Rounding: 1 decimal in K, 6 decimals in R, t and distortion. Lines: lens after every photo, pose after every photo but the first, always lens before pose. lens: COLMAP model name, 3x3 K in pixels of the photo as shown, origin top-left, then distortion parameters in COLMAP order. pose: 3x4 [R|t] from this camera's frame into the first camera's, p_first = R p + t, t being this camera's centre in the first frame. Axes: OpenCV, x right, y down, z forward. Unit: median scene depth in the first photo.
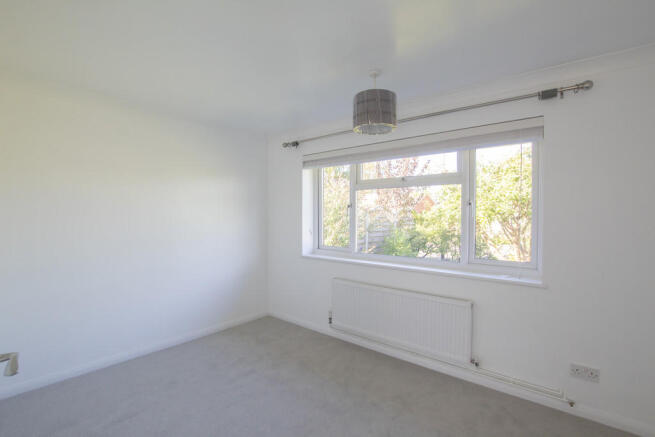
lens RADIAL K [[299.5, 0, 325.9], [0, 299.5, 220.4], [0, 0, 1]] dist [-0.033336, 0.000601]
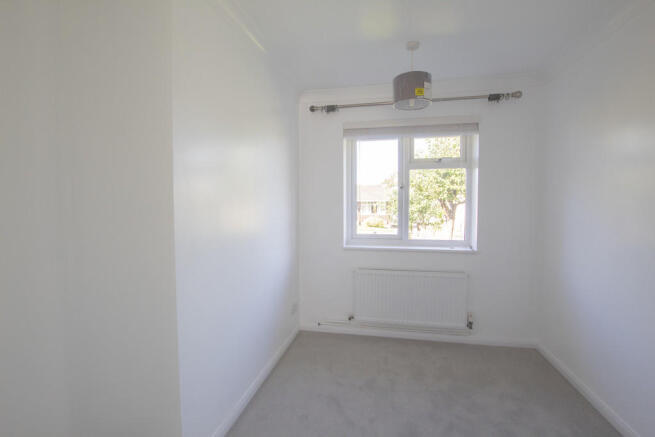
lens RADIAL K [[271.3, 0, 327.7], [0, 271.3, 204.4], [0, 0, 1]] dist [-0.052892, 0.000129]
pose [[0.894452, -0.027561, 0.446313, -0.423438], [0.023815, 0.999618, 0.014001, -0.009523], [-0.446529, -0.001894, 0.894767, 0.344872]]
